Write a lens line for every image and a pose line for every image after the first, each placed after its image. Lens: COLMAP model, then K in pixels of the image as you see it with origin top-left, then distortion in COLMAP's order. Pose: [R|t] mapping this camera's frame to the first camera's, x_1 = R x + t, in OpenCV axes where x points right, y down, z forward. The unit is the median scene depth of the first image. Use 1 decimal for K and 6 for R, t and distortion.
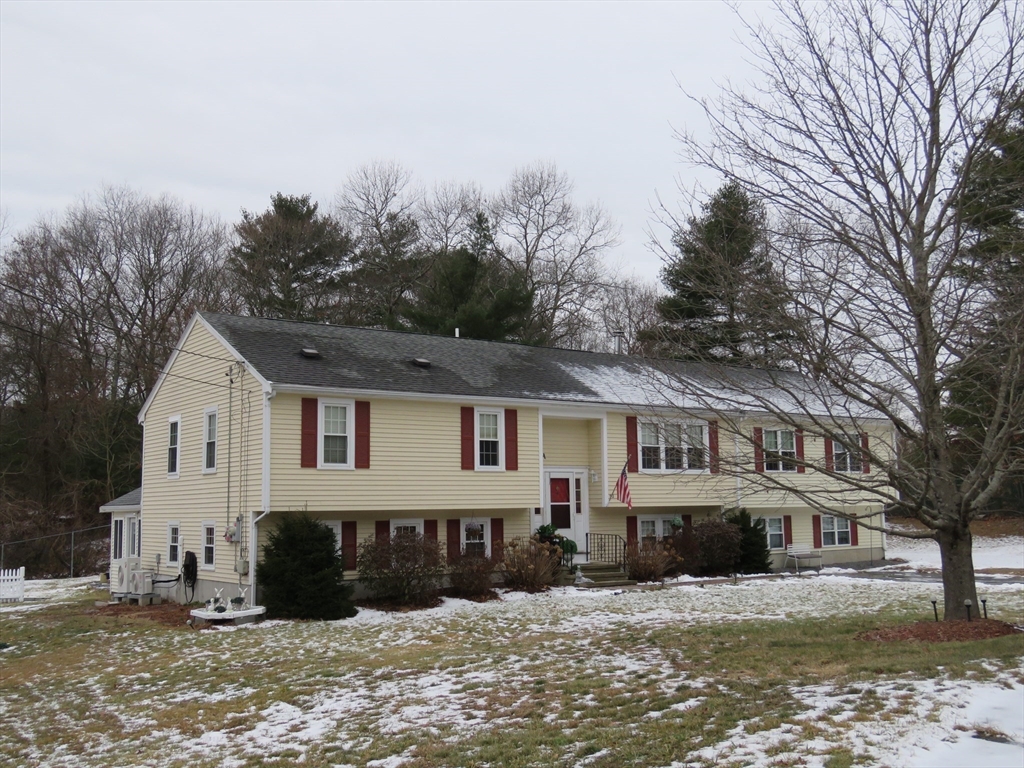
lens RADIAL K [[1046.6, 0, 511.6], [0, 1046.6, 382.8], [0, 0, 1]] dist [0.028996, 0.000000]
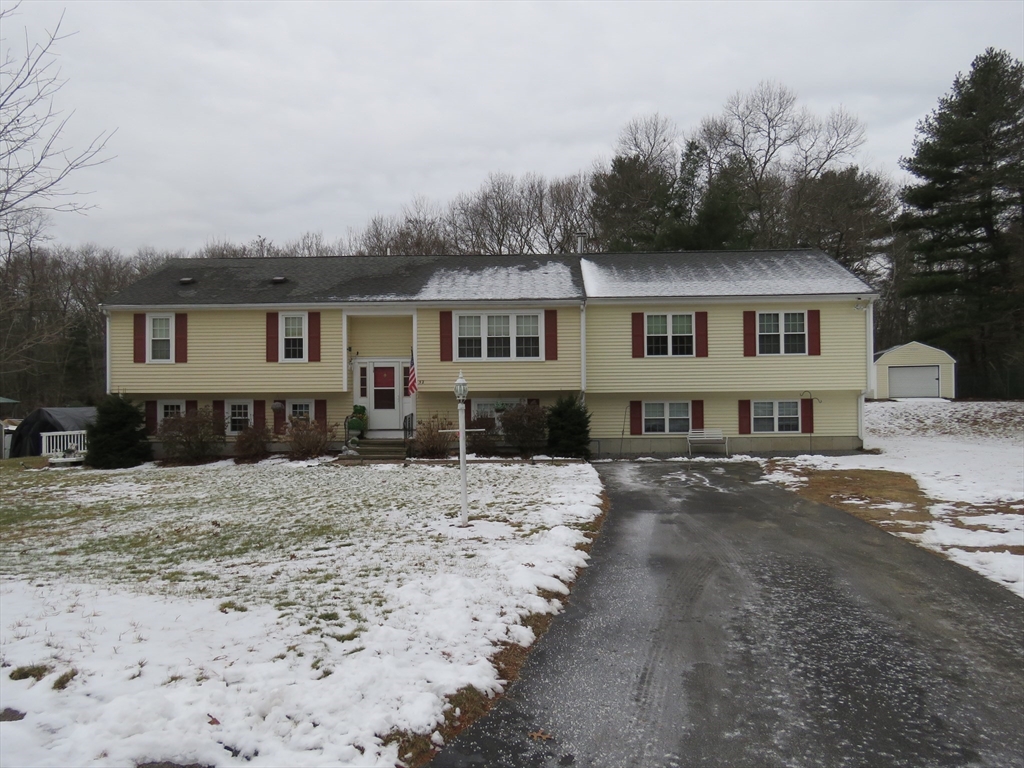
lens RADIAL K [[714.9, 0, 511.2], [0, 714.9, 387.9], [0, 0, 1]] dist [0.019972, -0.000426]
pose [[0.783082, 0.004959, -0.621898, 0.699758], [0.069299, 0.993045, 0.095179, 0.049381], [0.618045, -0.117630, 0.777292, 0.477255]]
